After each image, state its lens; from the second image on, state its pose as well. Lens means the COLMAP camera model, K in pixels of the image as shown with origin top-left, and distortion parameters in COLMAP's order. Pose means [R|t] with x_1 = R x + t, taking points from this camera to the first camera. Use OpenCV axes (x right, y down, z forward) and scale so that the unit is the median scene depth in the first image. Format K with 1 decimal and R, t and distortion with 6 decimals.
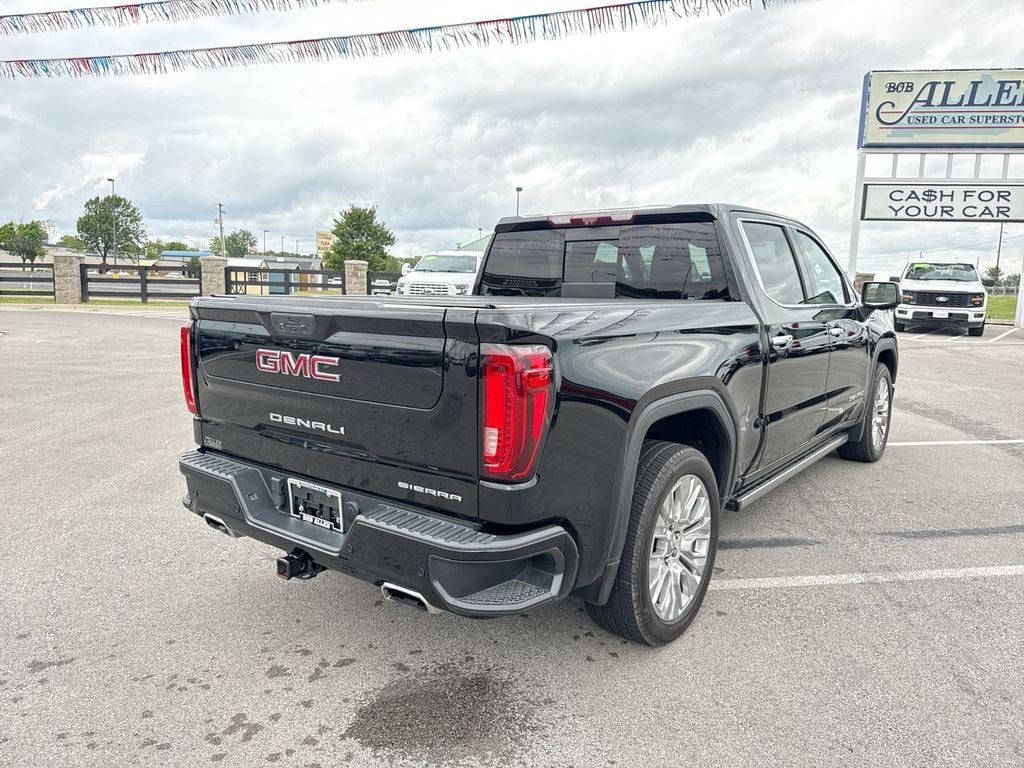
lens RADIAL K [[733.6, 0, 509.4], [0, 733.6, 349.0], [0, 0, 1]] dist [0.029504, -0.038256]
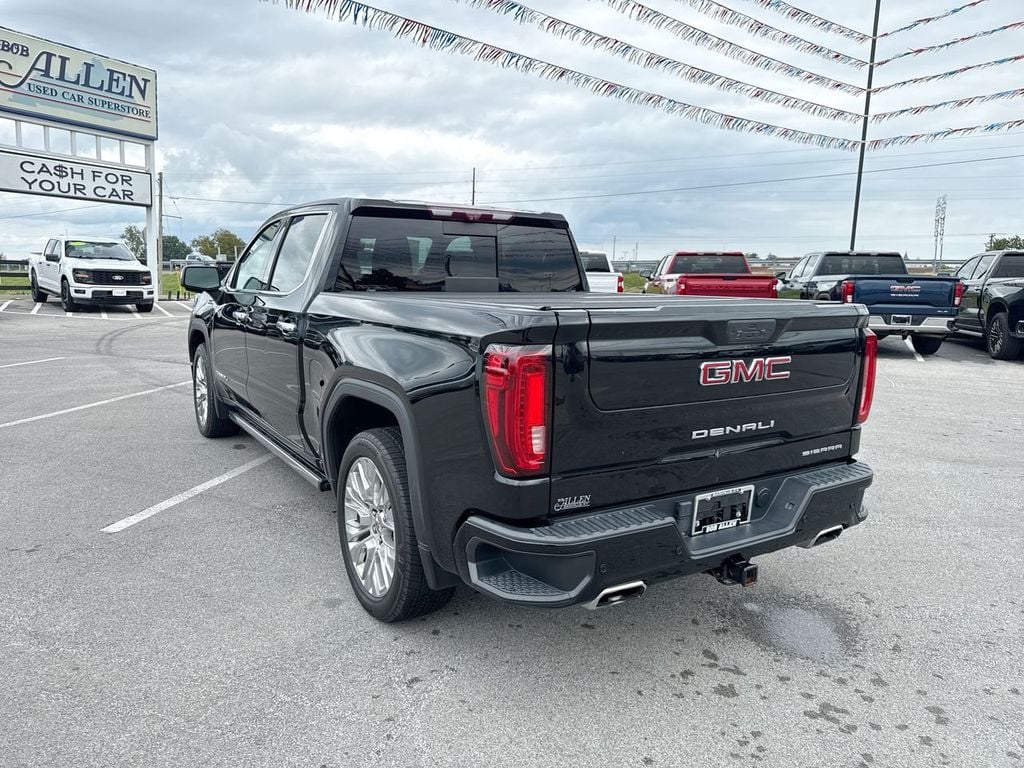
lens RADIAL K [[733.6, 0, 506.8], [0, 733.6, 345.9], [0, 0, 1]] dist [0.029504, -0.038256]
pose [[0.340722, -0.099146, 0.934922, -0.171502], [0.070657, 0.994312, 0.079694, -0.014829], [-0.937505, 0.038905, 0.345789, 0.123448]]
